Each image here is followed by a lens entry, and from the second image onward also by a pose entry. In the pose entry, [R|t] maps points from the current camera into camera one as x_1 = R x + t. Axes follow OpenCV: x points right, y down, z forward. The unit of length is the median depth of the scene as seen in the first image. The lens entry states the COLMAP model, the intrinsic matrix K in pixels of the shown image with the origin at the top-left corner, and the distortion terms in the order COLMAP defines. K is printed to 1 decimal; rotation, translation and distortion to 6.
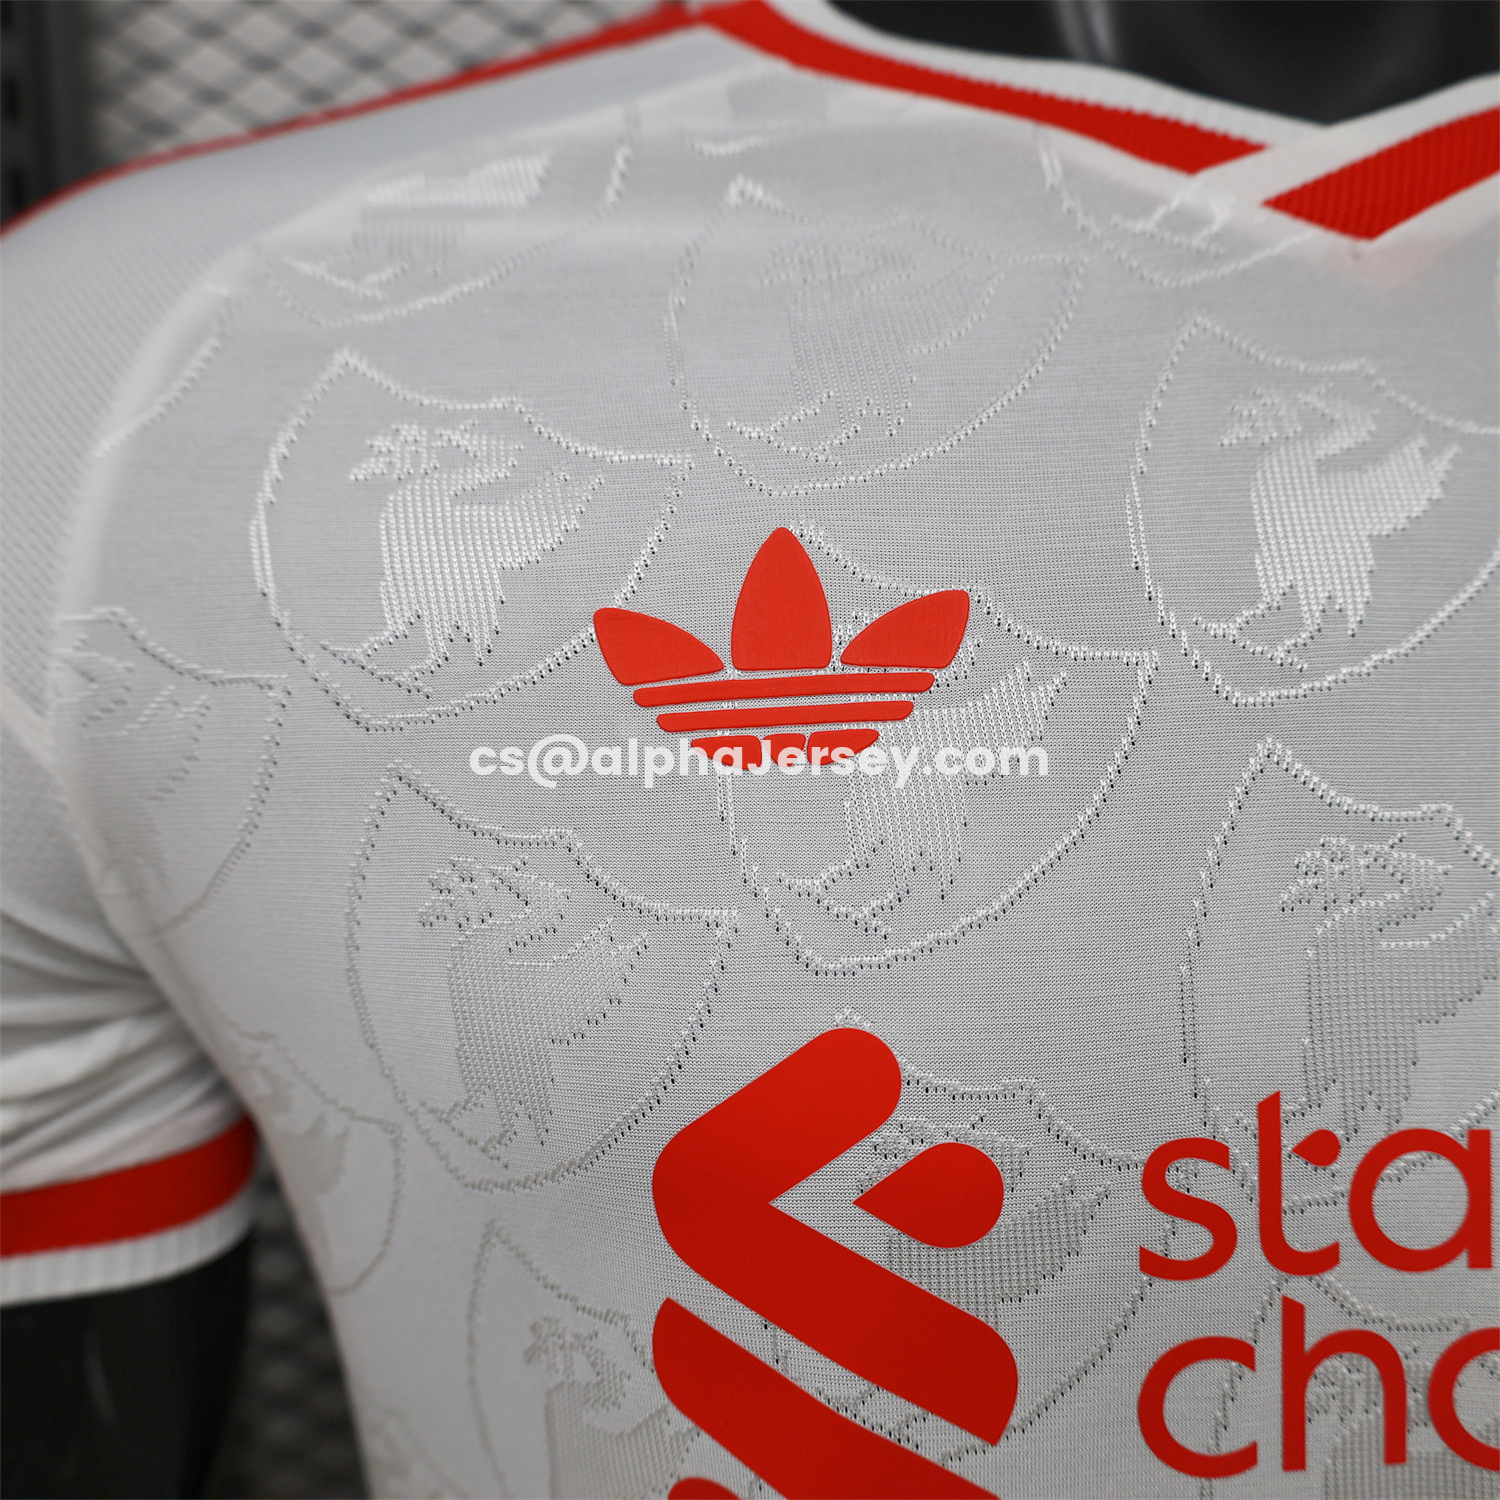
lens RADIAL K [[1668.5, 0, 750.0], [0, 1668.5, 750.0], [0, 0, 1]] dist [-0.016485, 0.044638]
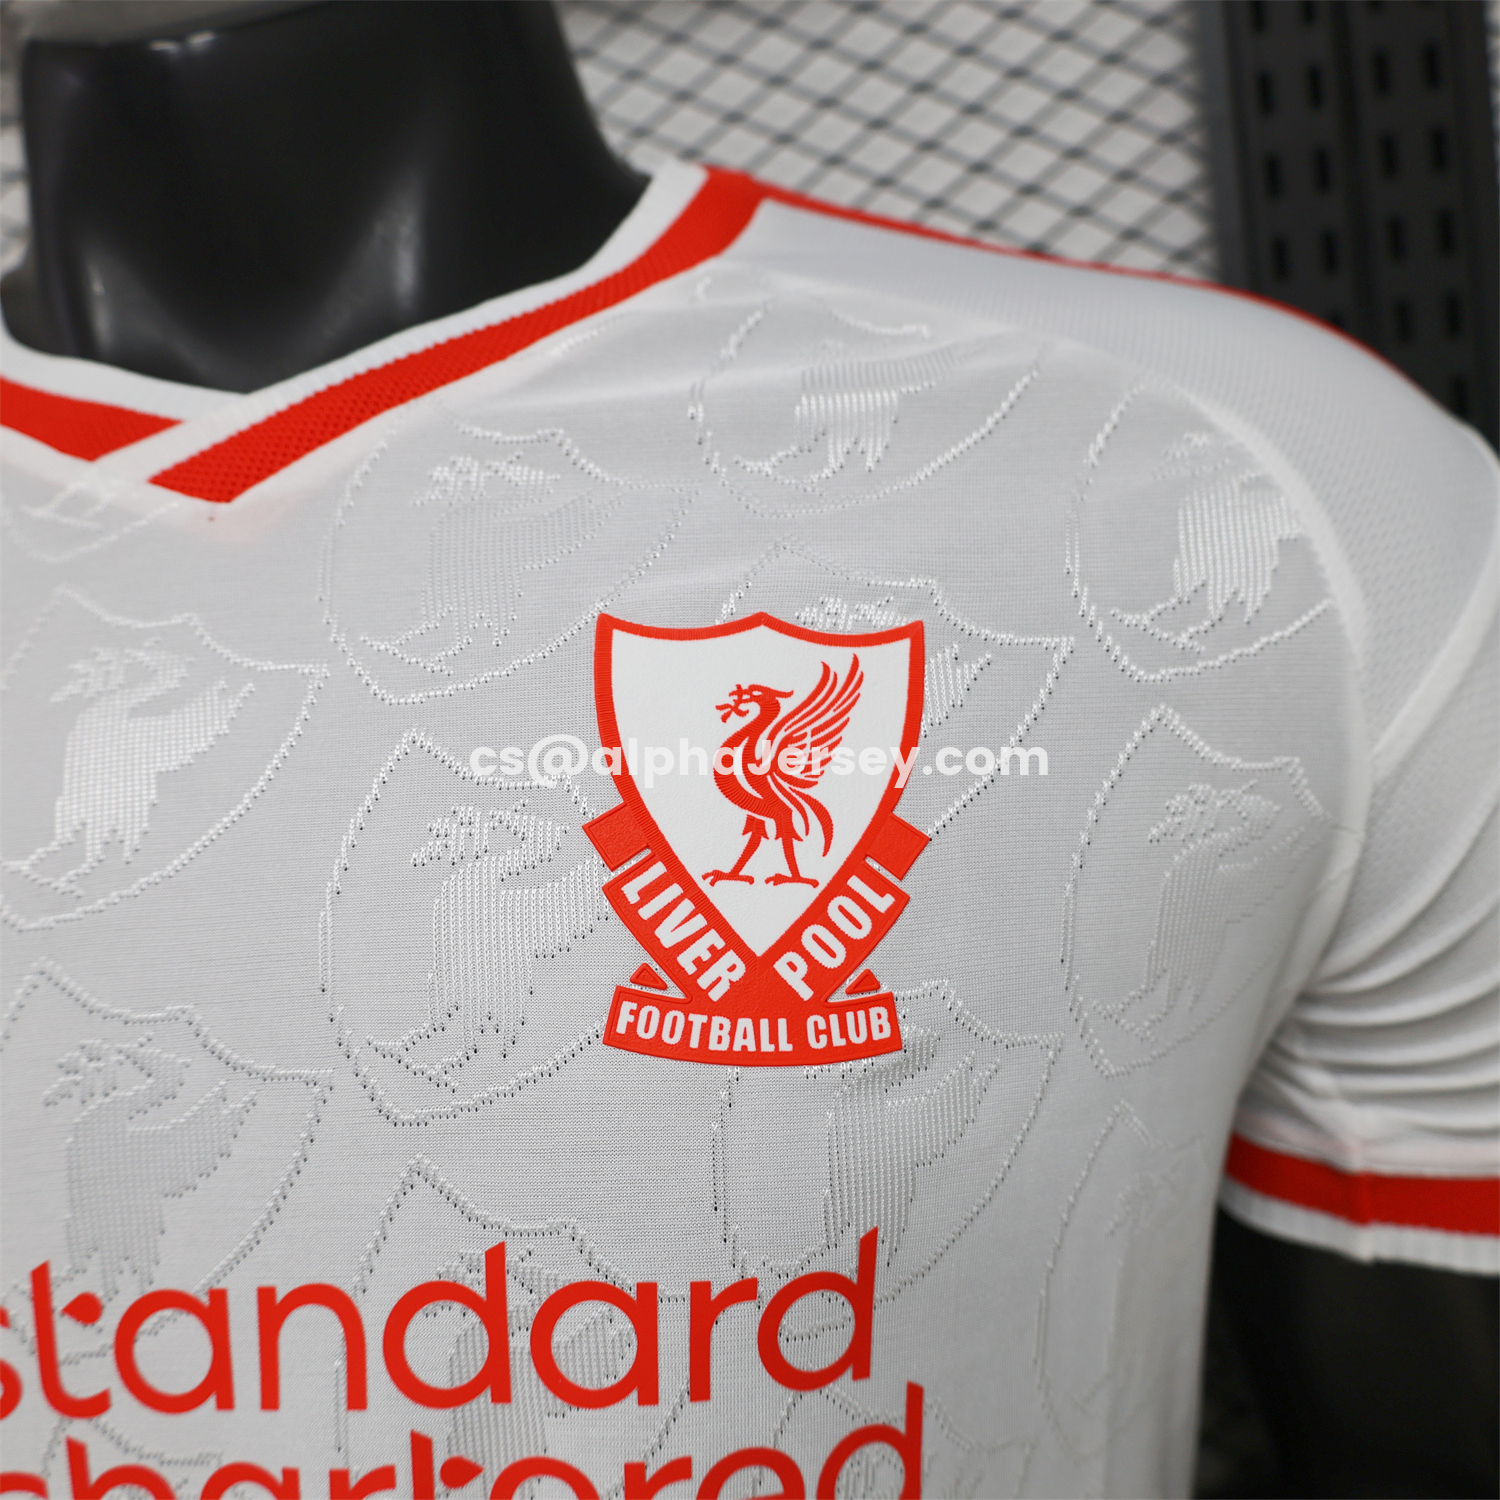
lens RADIAL K [[1668.5, 0, 750.0], [0, 1668.5, 750.0], [0, 0, 1]] dist [-0.016485, 0.044638]
pose [[0.981238, -0.079895, -0.175468, 1.014131], [0.075584, 0.996654, -0.031122, -0.079183], [0.177367, 0.017276, 0.983993, -0.076941]]
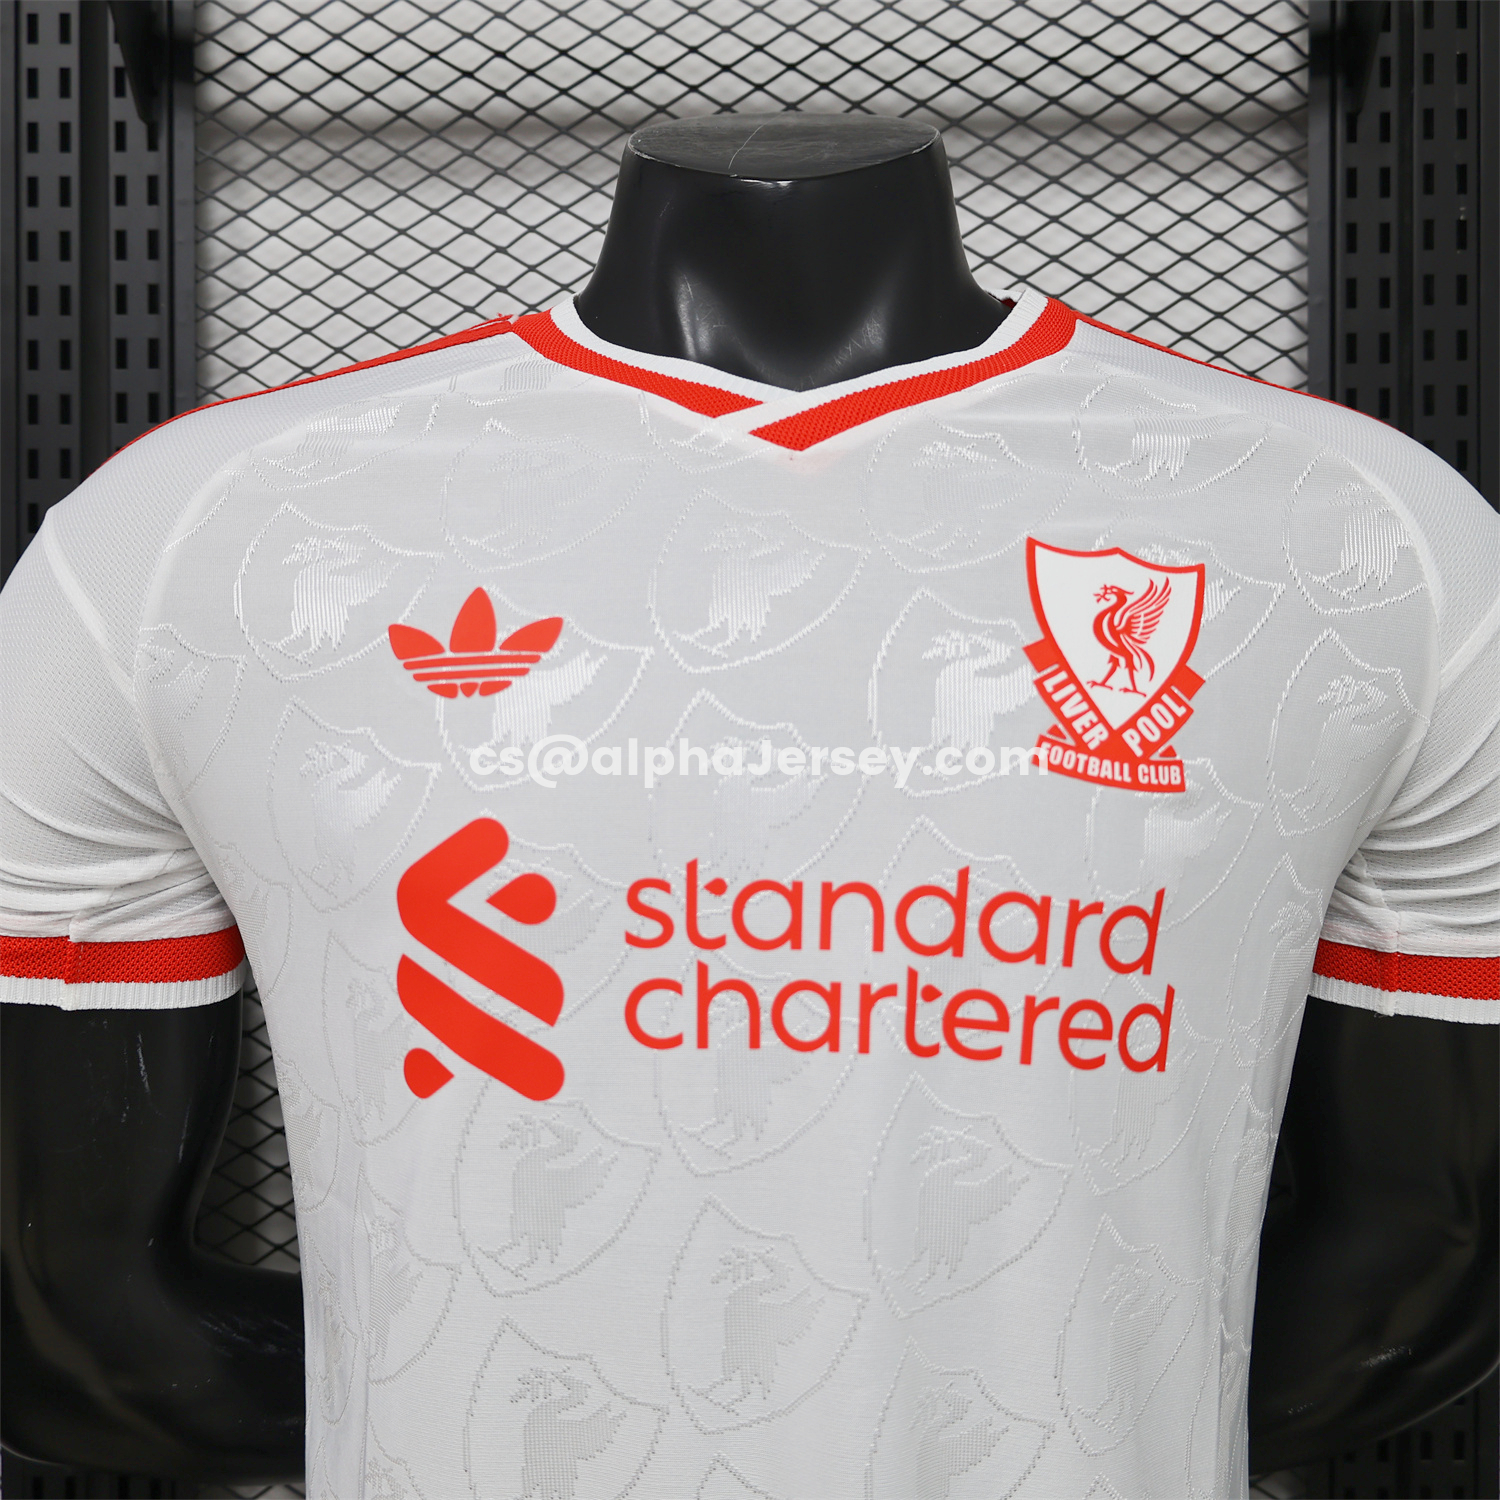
lens RADIAL K [[1730.8, 0, 750.0], [0, 1730.8, 750.0], [0, 0, 1]] dist [0.012494, -0.000388]
pose [[0.995665, 0.019774, -0.090887, 0.558190], [-0.029191, 0.994203, -0.103482, 0.283486], [0.088314, 0.105686, 0.990470, -1.090381]]
